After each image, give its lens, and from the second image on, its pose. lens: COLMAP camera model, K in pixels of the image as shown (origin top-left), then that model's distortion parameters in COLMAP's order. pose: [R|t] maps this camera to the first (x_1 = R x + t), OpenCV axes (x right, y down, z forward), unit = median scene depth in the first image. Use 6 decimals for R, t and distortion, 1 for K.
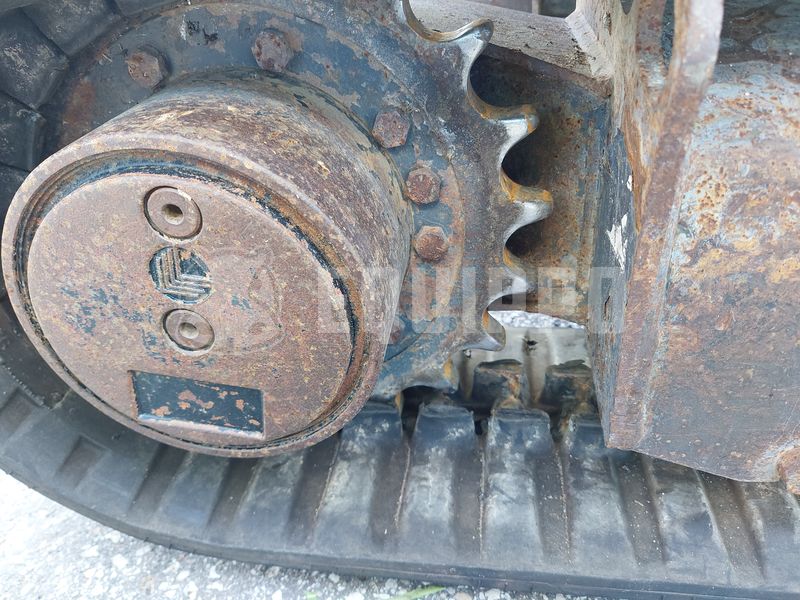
lens RADIAL K [[596.9, 0, 400.0], [0, 596.9, 300.0], [0, 0, 1]] dist [0.053204, -0.091166]
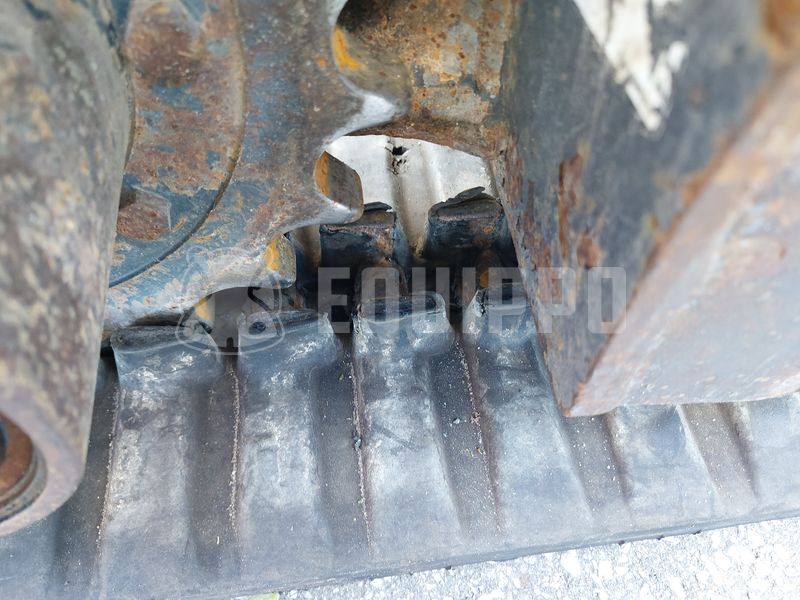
lens RADIAL K [[596.9, 0, 400.0], [0, 596.9, 300.0], [0, 0, 1]] dist [0.053204, -0.091166]
pose [[0.963064, -0.199780, 0.180542, 0.092827], [0.106008, 0.897633, 0.427805, -0.087956], [-0.247528, -0.392865, 0.885657, 0.468822]]
